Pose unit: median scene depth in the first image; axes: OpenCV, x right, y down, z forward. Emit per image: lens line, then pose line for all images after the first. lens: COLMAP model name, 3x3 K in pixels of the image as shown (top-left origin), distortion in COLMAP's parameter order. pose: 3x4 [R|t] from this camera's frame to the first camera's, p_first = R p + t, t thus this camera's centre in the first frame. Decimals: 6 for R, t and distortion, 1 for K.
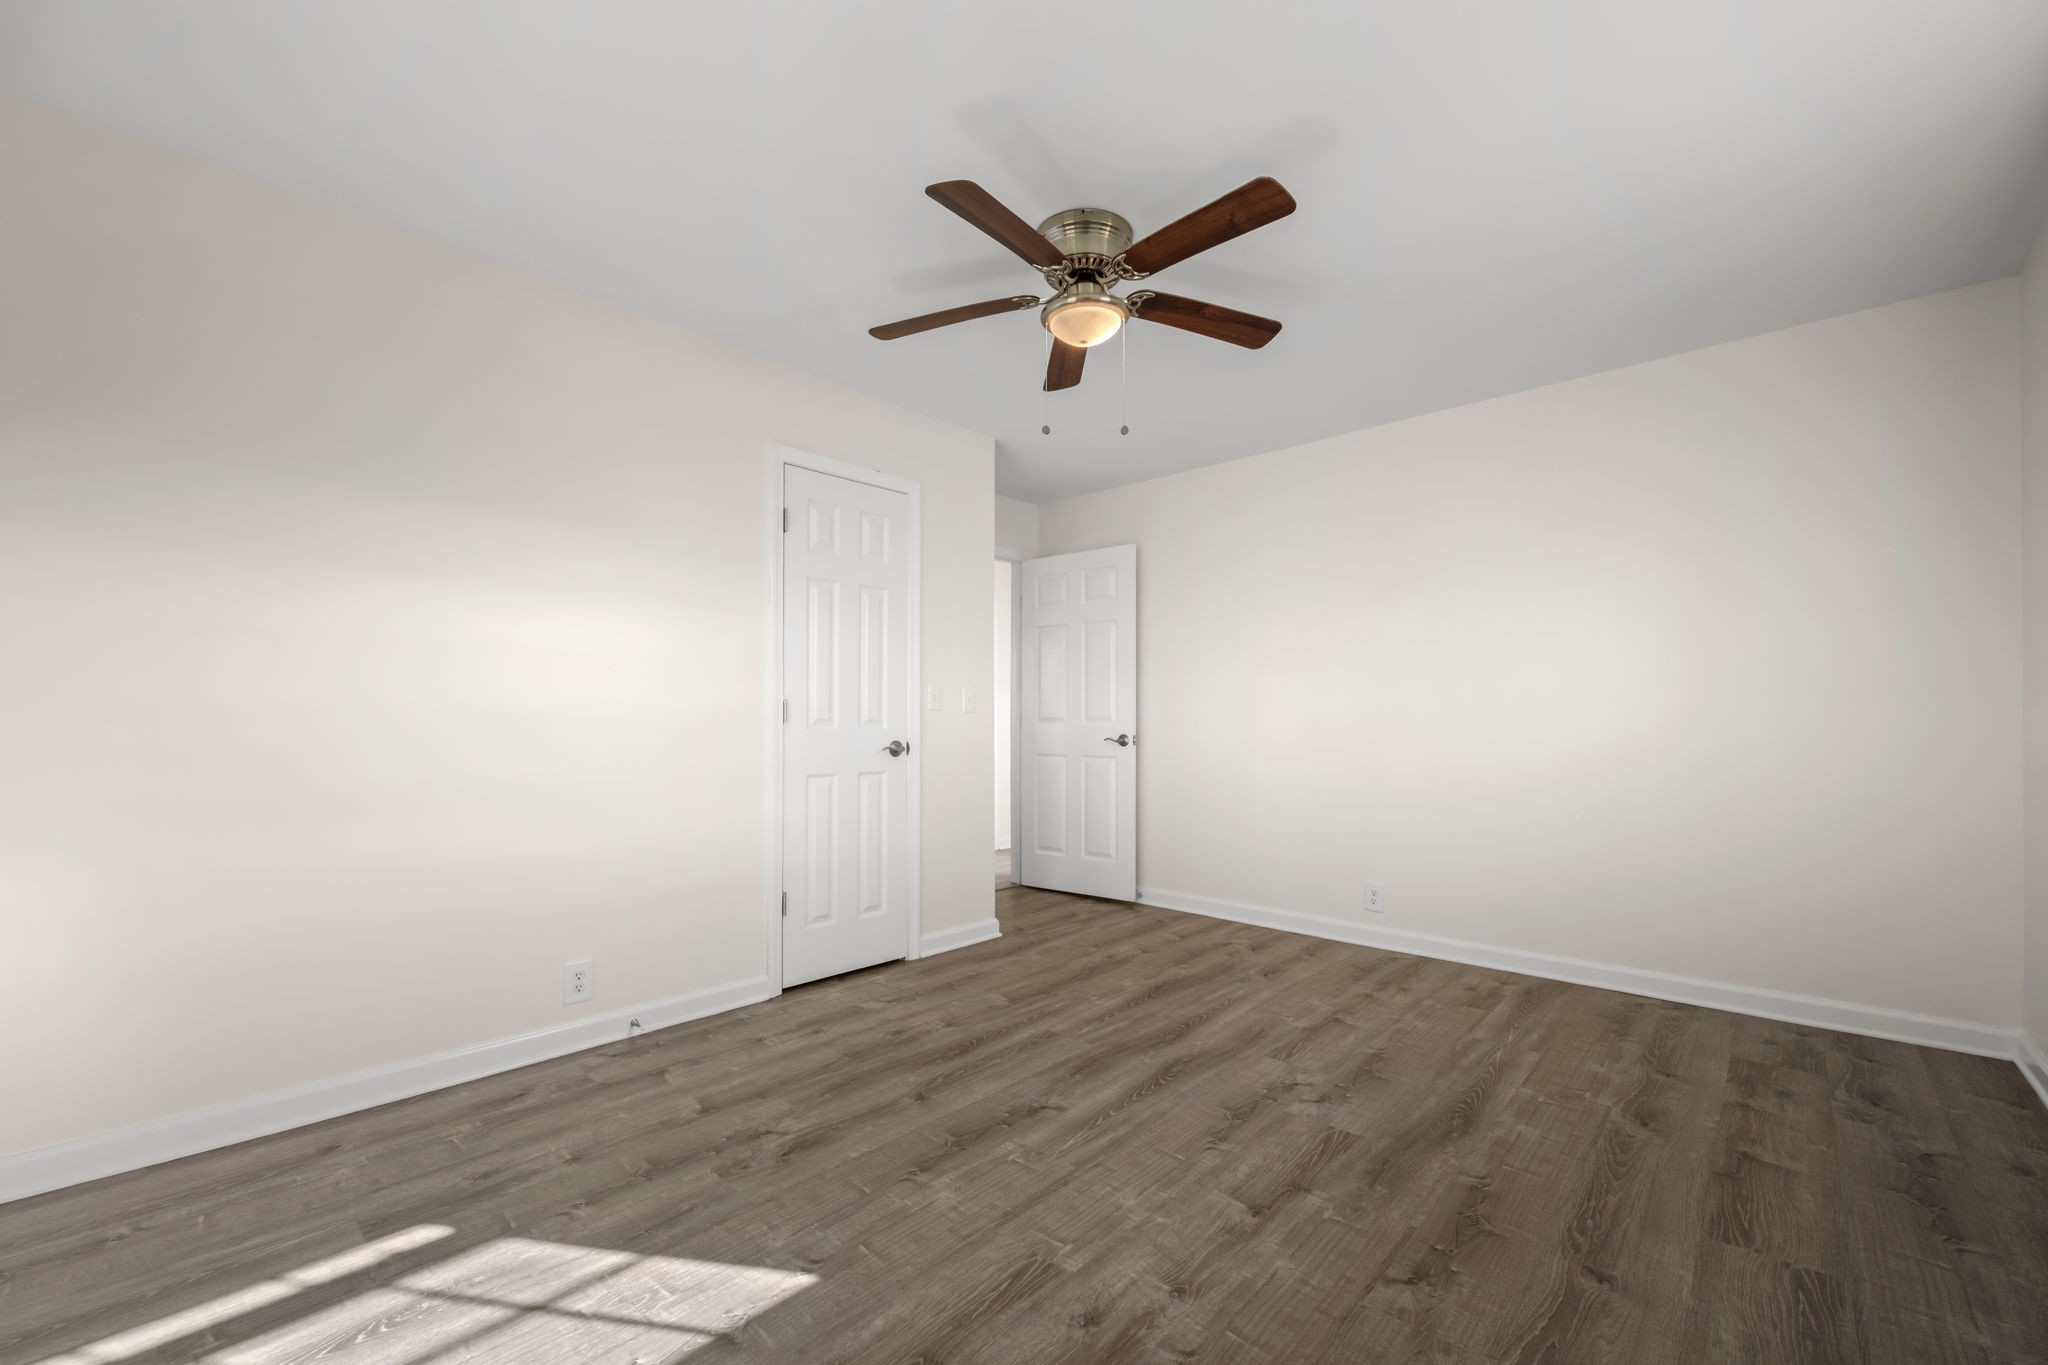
lens RADIAL K [[826.2, 0, 1023.4], [0, 826.2, 722.4], [0, 0, 1]] dist [-0.002320, -0.000020]
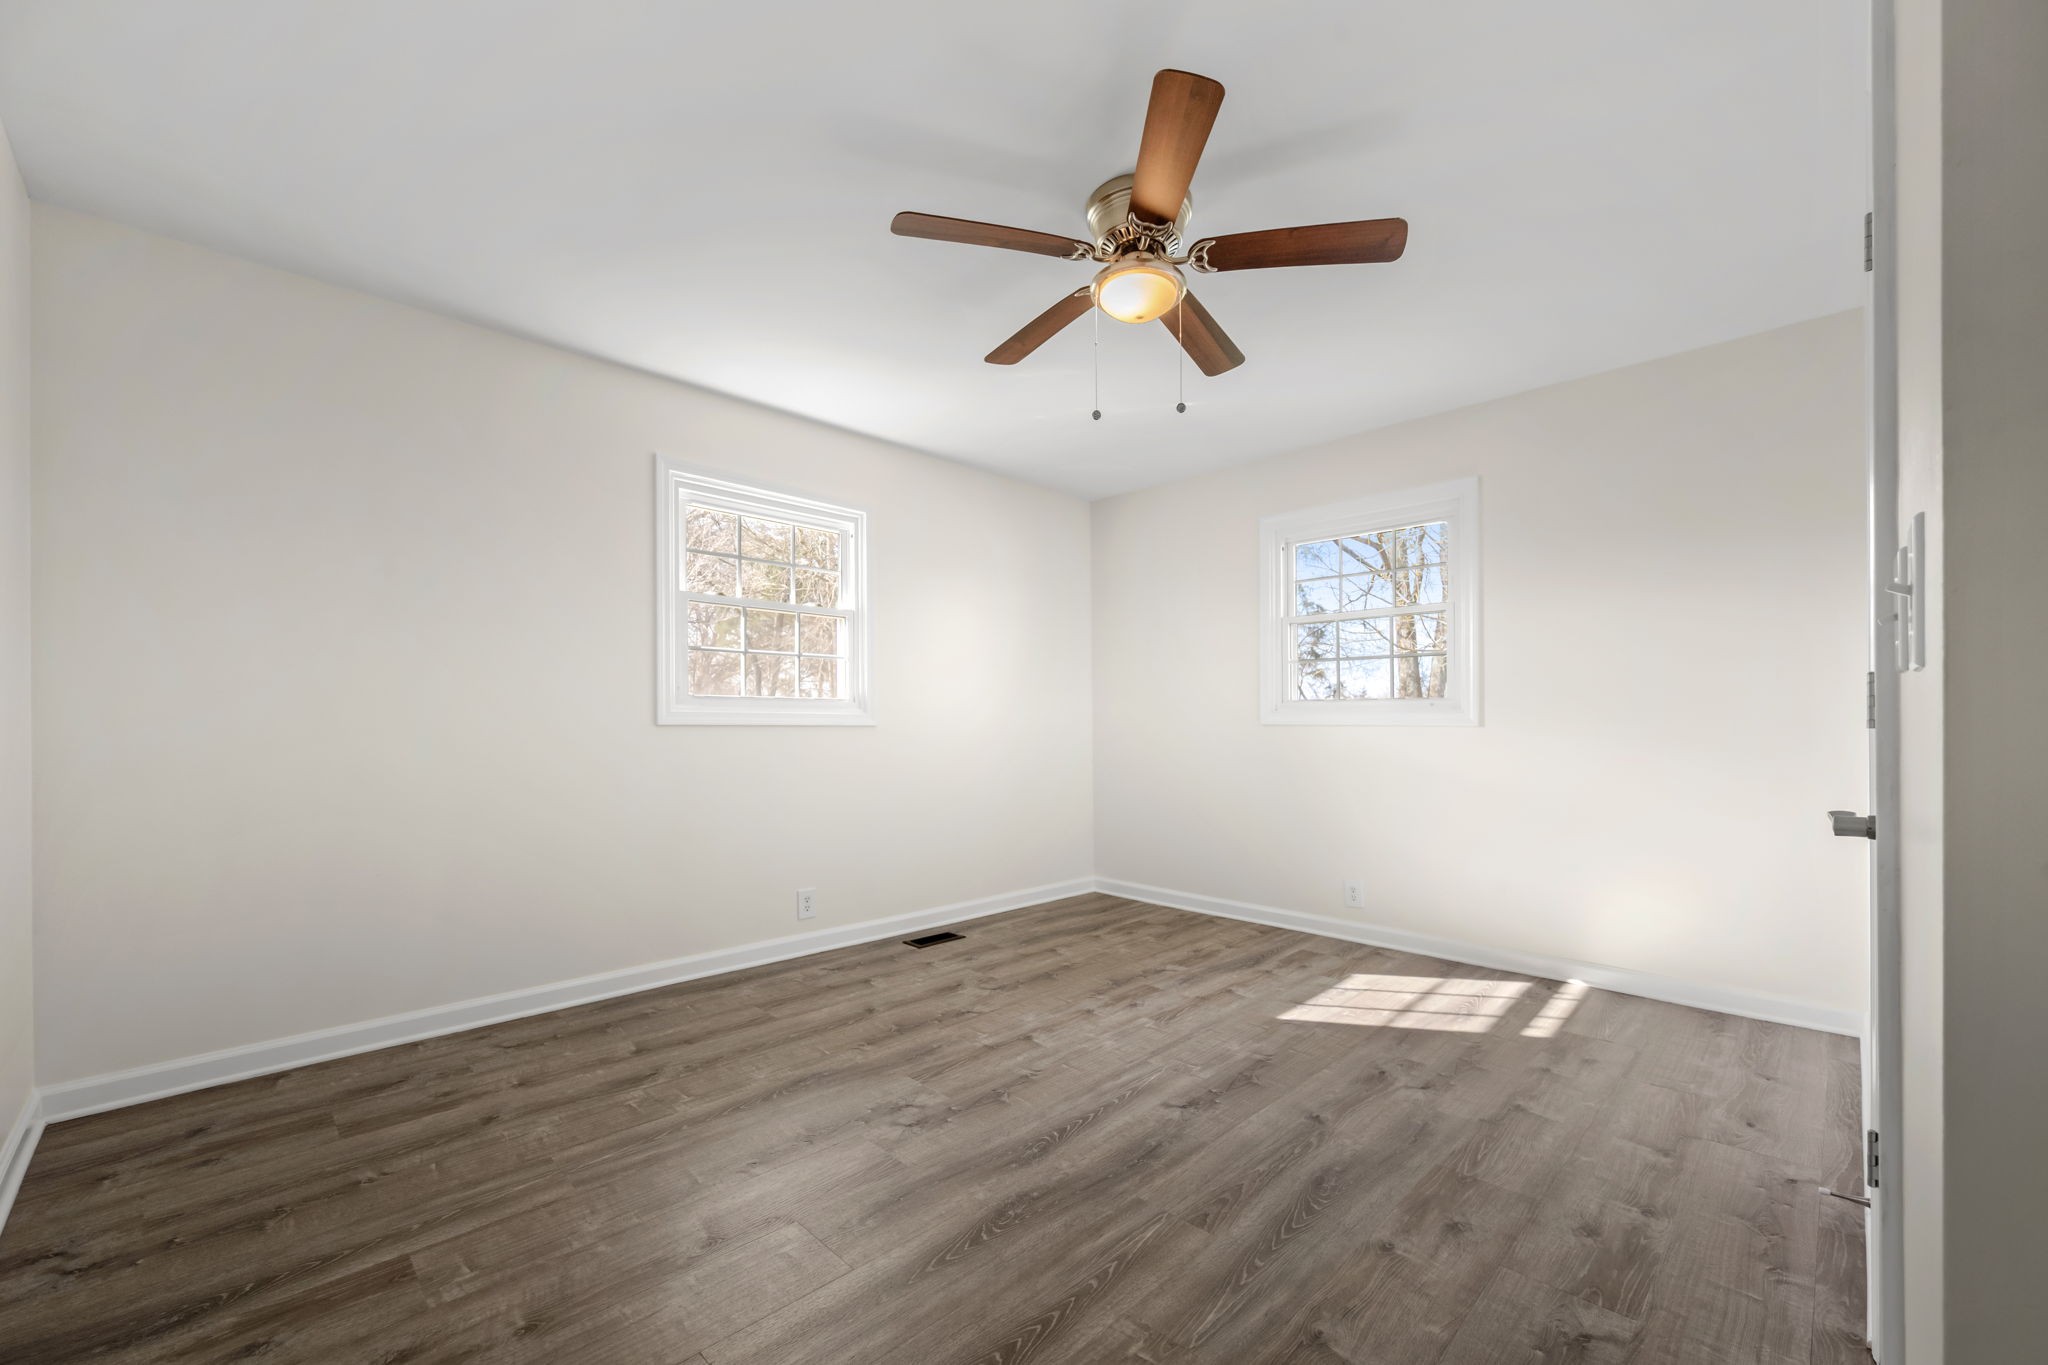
lens RADIAL K [[826.2, 0, 1023.4], [0, 826.2, 722.4], [0, 0, 1]] dist [-0.002320, -0.000020]
pose [[-0.999142, -0.000531, 0.041406, 0.190996], [-0.000606, 0.999998, -0.001808, -0.001296], [-0.041405, -0.001831, -0.999141, 2.159519]]
